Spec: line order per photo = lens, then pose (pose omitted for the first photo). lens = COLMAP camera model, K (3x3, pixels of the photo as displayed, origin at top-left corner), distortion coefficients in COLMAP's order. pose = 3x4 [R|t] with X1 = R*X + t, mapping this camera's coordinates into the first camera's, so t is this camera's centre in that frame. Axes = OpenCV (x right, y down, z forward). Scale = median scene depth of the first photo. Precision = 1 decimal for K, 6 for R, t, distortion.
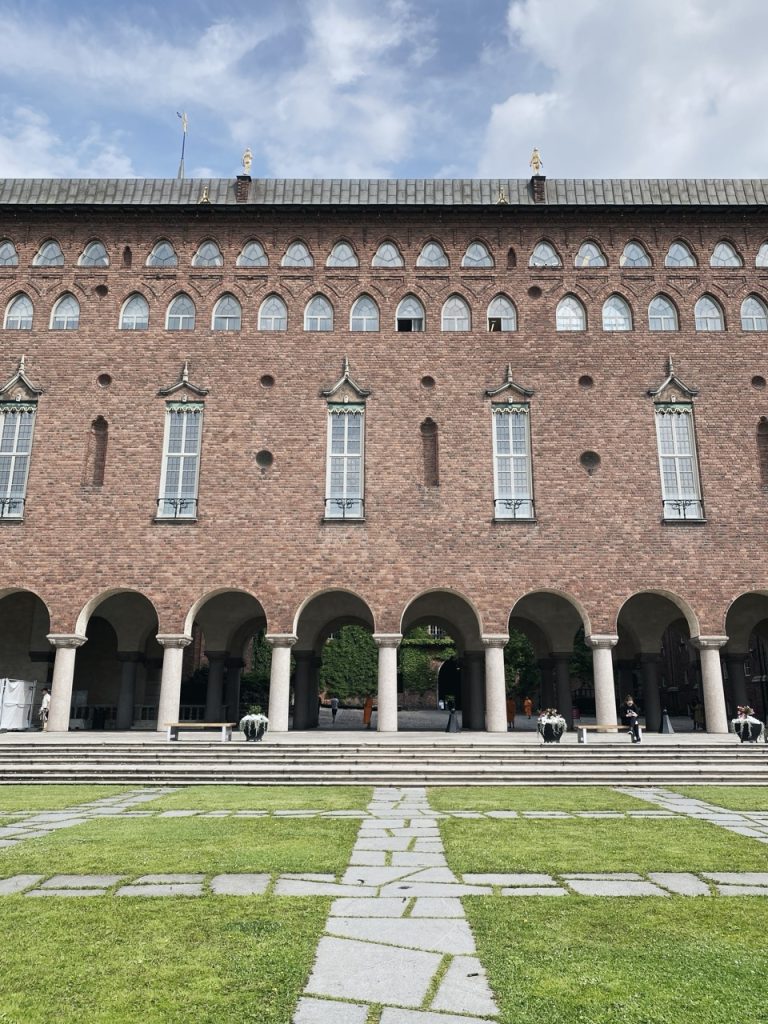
lens RADIAL K [[803.4, 0, 380.9], [0, 803.4, 507.3], [0, 0, 1]] dist [0.052041, -0.085326]
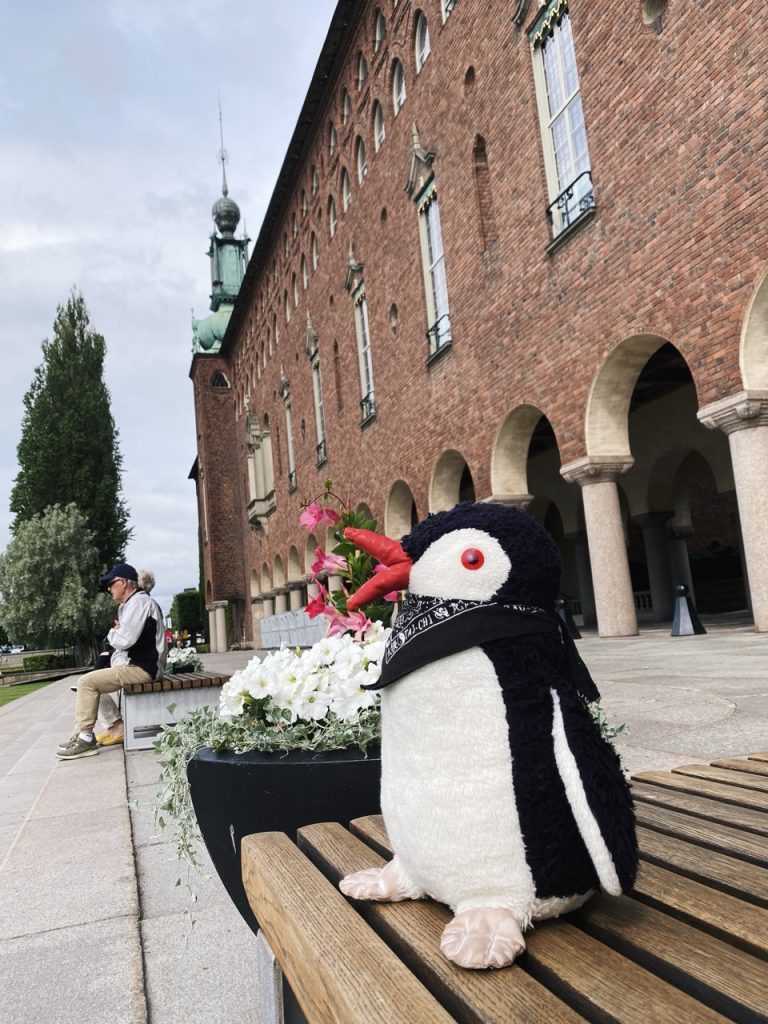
lens RADIAL K [[803.4, 0, 380.9], [0, 803.4, 507.3], [0, 0, 1]] dist [0.052041, -0.085326]
pose [[0.297108, -0.174779, -0.938711, 0.574364], [0.327778, 0.942034, -0.071654, 0.175104], [0.896821, -0.286400, 0.337174, 0.672342]]
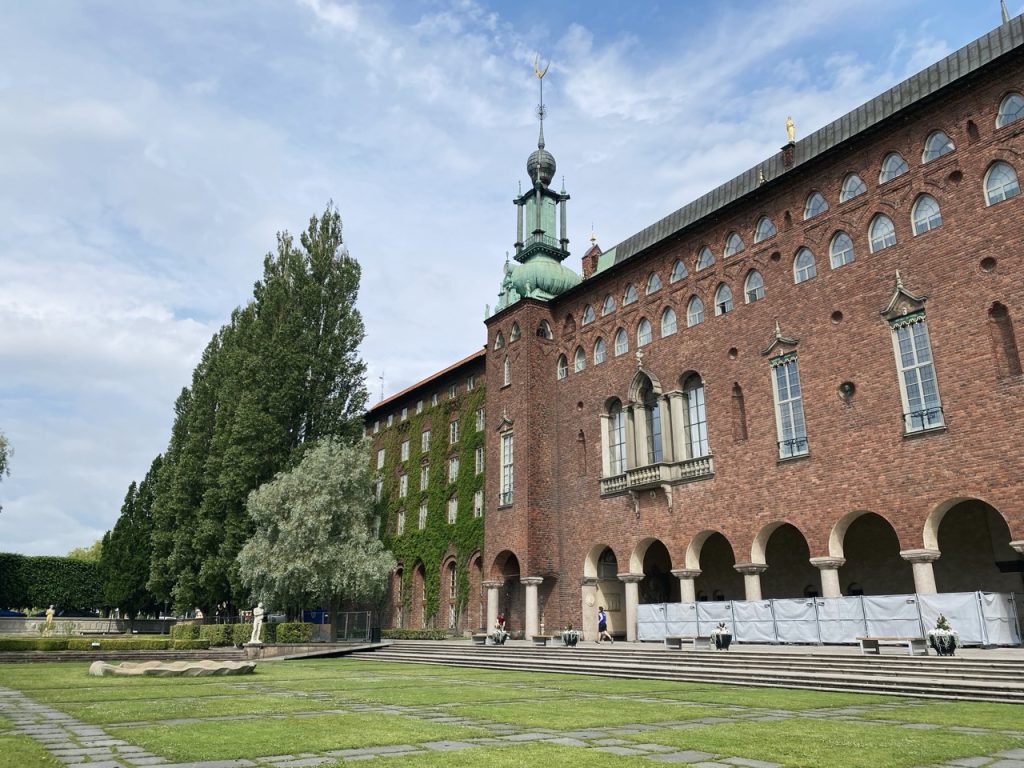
lens RADIAL K [[790.3, 0, 509.3], [0, 790.3, 374.5], [0, 0, 1]] dist [0.038093, -0.066174]
pose [[0.574623, -0.256759, -0.777099, 0.025369], [0.209138, 0.964056, -0.163884, 0.000072], [0.791245, -0.068350, 0.607667, -0.000302]]
